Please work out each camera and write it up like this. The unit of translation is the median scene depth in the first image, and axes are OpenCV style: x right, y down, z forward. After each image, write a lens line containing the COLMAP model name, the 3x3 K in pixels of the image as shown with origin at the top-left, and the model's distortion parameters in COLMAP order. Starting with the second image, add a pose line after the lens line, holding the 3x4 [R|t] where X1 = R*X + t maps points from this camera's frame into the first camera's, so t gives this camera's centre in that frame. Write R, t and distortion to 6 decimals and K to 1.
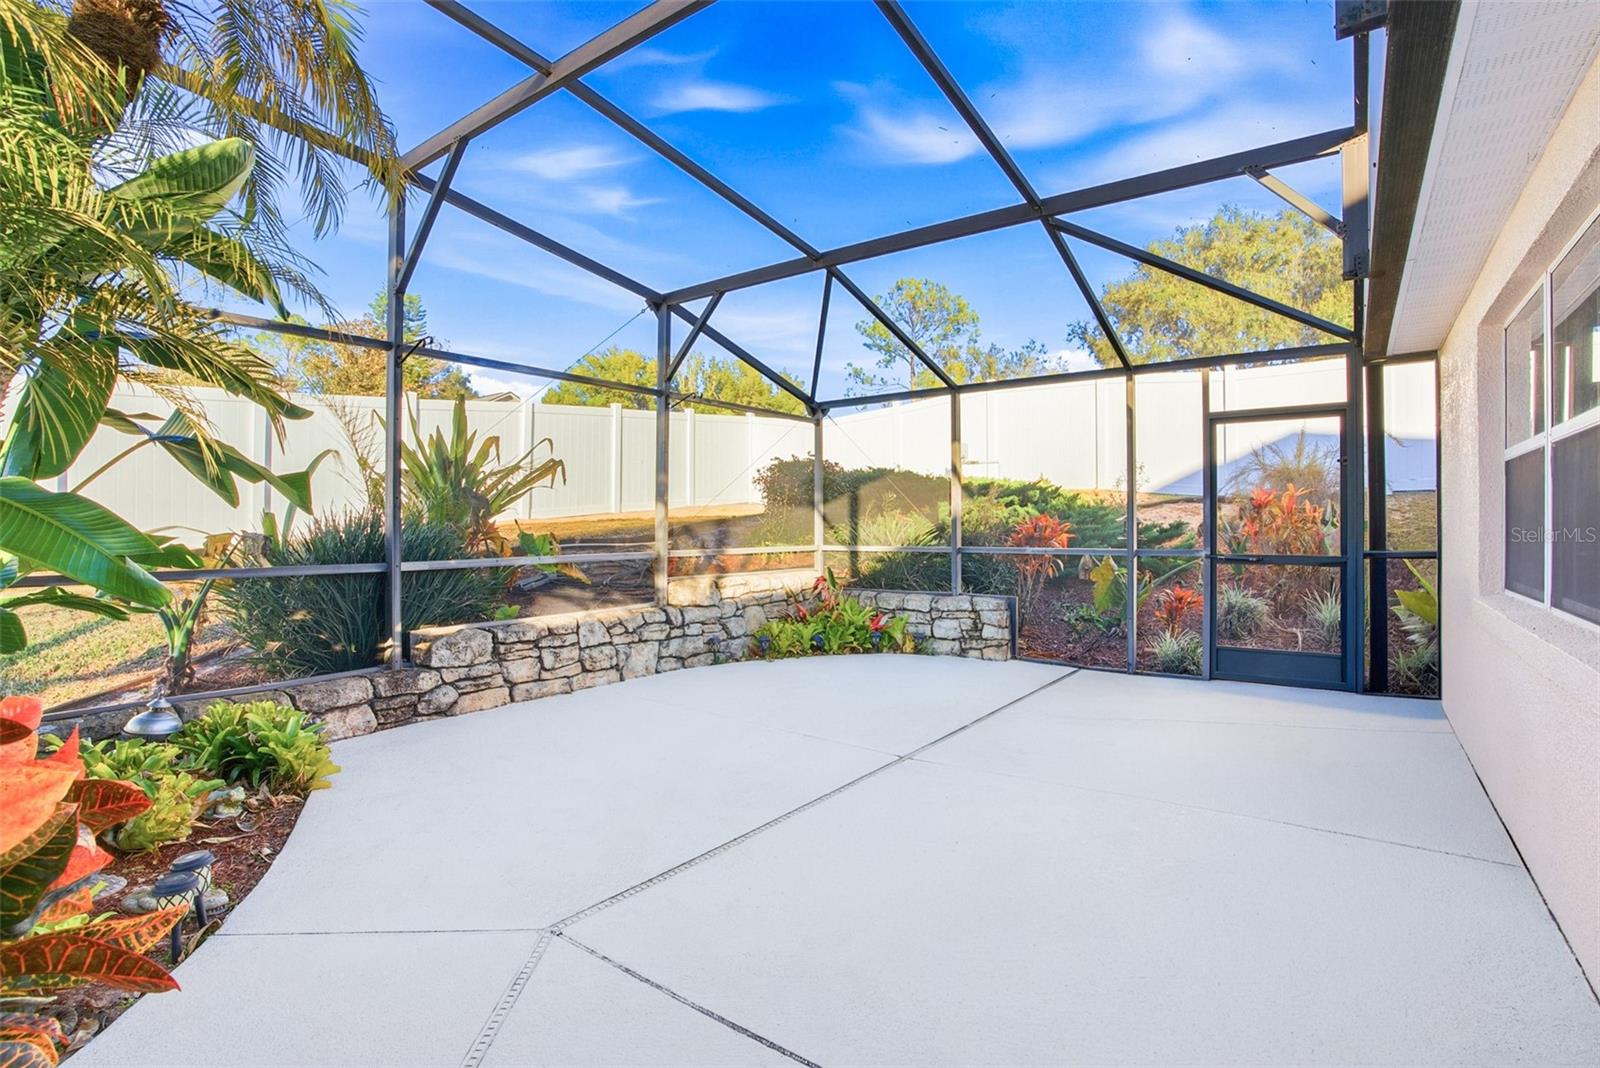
lens RADIAL K [[747.1, 0, 804.5], [0, 747.1, 519.8], [0, 0, 1]] dist [-0.055343, 0.013808]
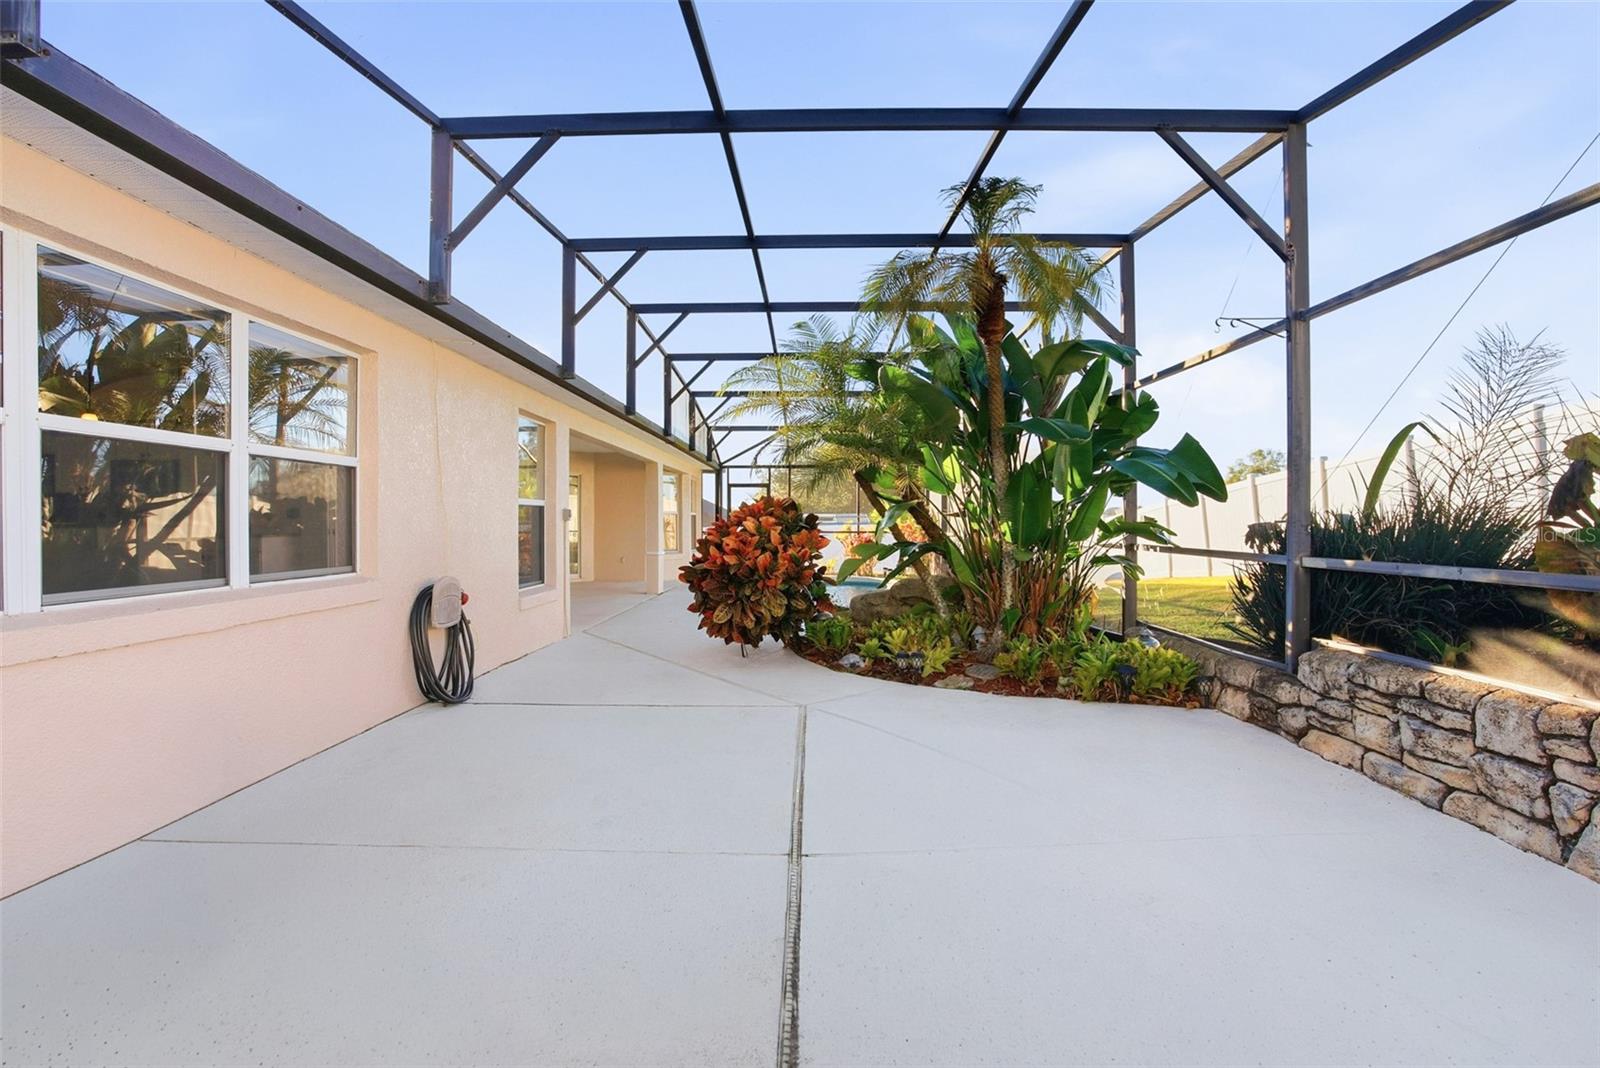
lens RADIAL K [[747.1, 0, 798.6], [0, 747.1, 531.5], [0, 0, 1]] dist [-0.055343, 0.013808]
pose [[-0.811002, 0.008910, -0.584975, 0.403211], [0.004092, 0.999946, 0.009558, 0.014722], [0.585029, 0.005358, -0.810995, 1.190499]]
